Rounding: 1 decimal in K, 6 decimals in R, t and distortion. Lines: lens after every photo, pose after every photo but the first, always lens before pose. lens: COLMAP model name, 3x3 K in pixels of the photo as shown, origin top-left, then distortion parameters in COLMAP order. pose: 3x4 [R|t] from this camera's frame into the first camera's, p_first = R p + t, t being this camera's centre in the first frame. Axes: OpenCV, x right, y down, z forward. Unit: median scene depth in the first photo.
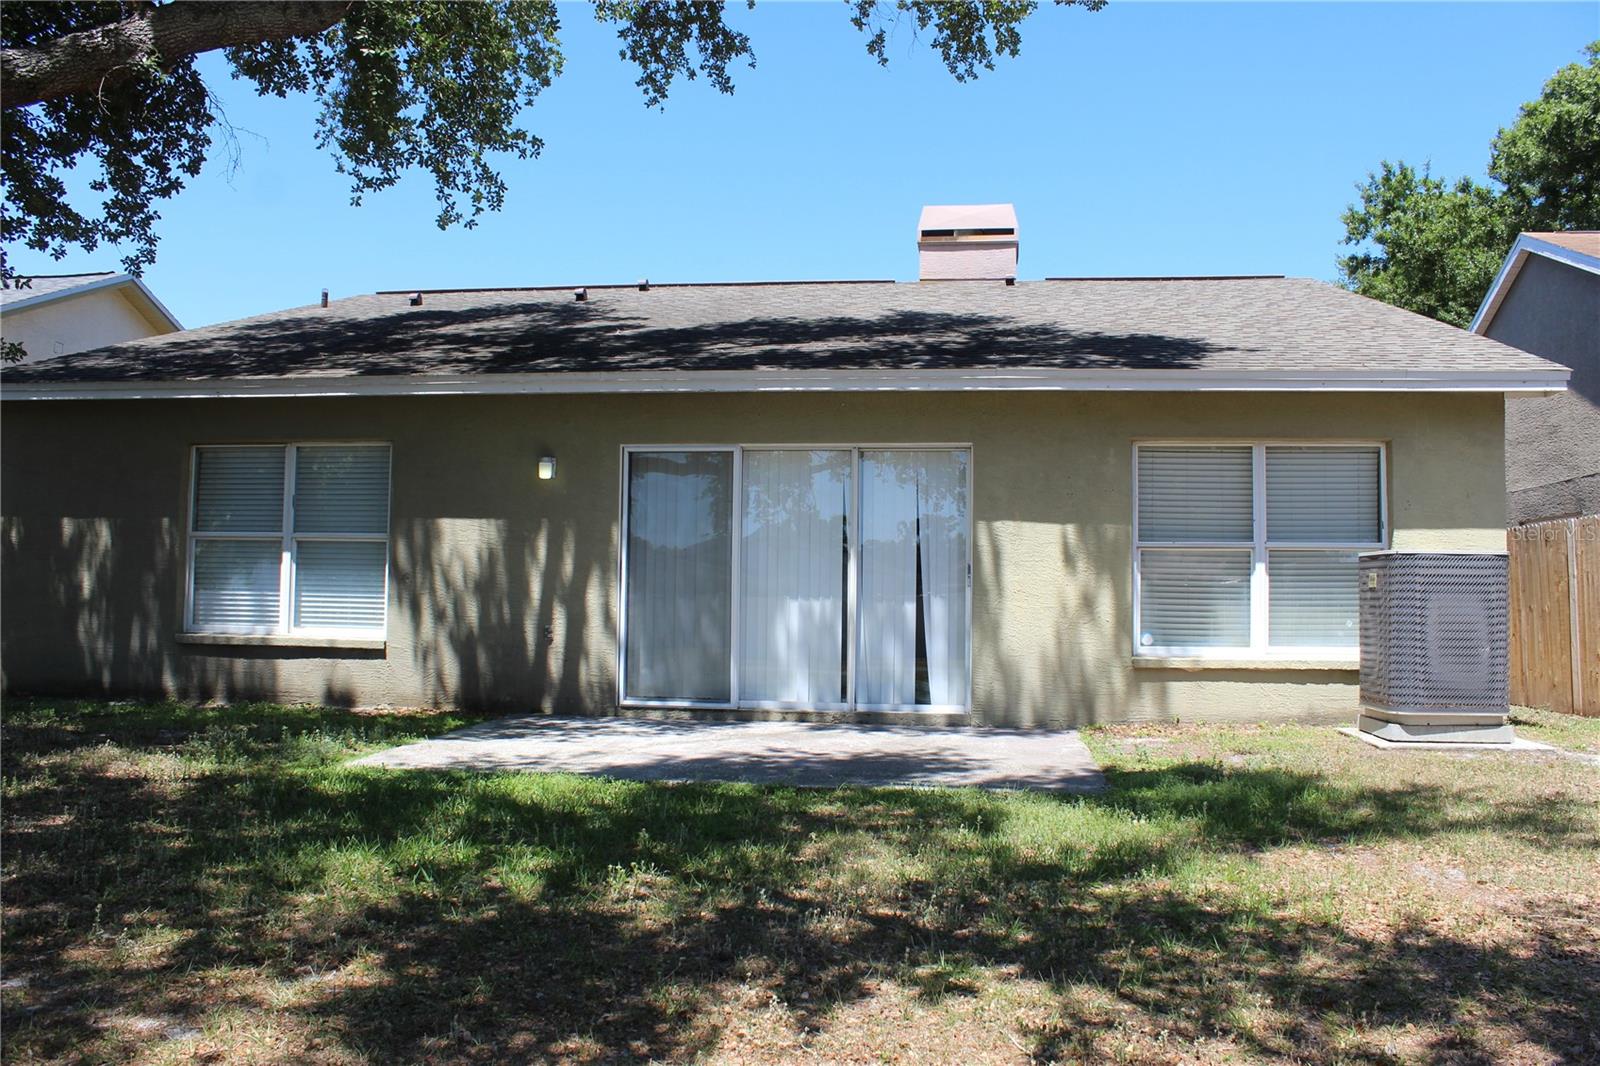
lens RADIAL K [[1333.2, 0, 793.9], [0, 1333.2, 521.2], [0, 0, 1]] dist [-0.183663, 0.178017]
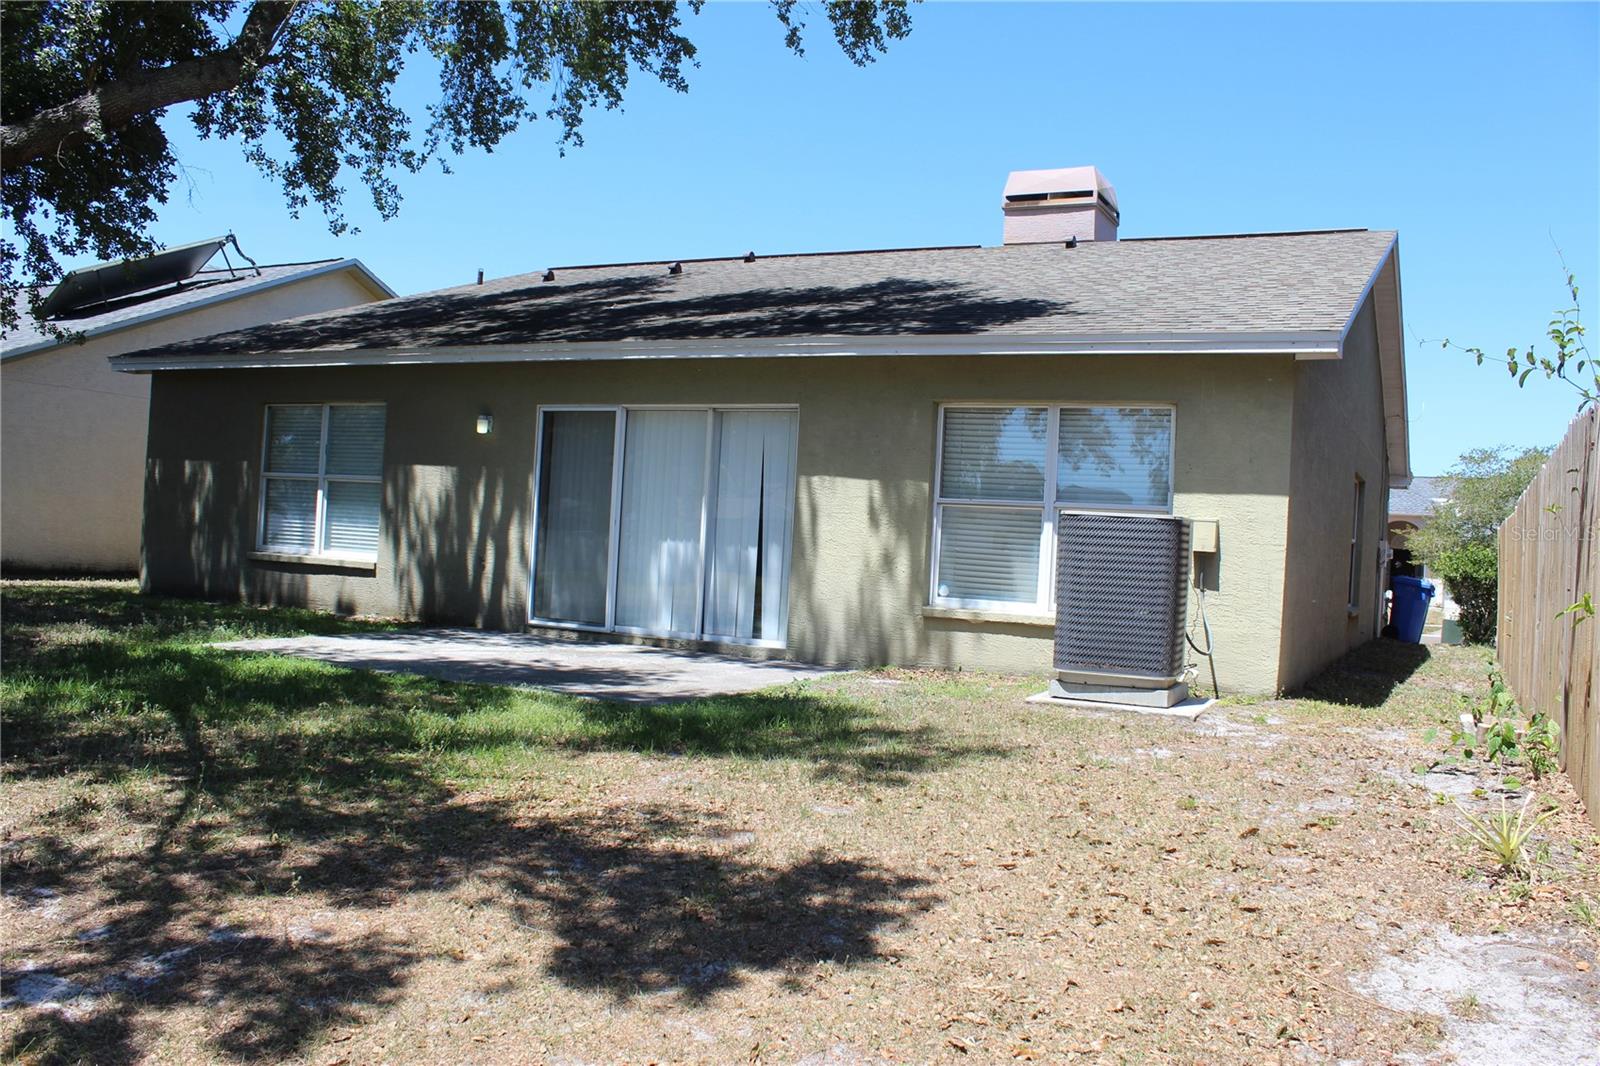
lens RADIAL K [[1333.2, 0, 793.9], [0, 1333.2, 521.2], [0, 0, 1]] dist [-0.183663, 0.178017]
pose [[0.945779, 0.031989, -0.323233, 0.468329], [-0.021384, 0.999112, 0.036310, -0.002083], [0.324107, -0.027429, 0.945623, -0.044214]]
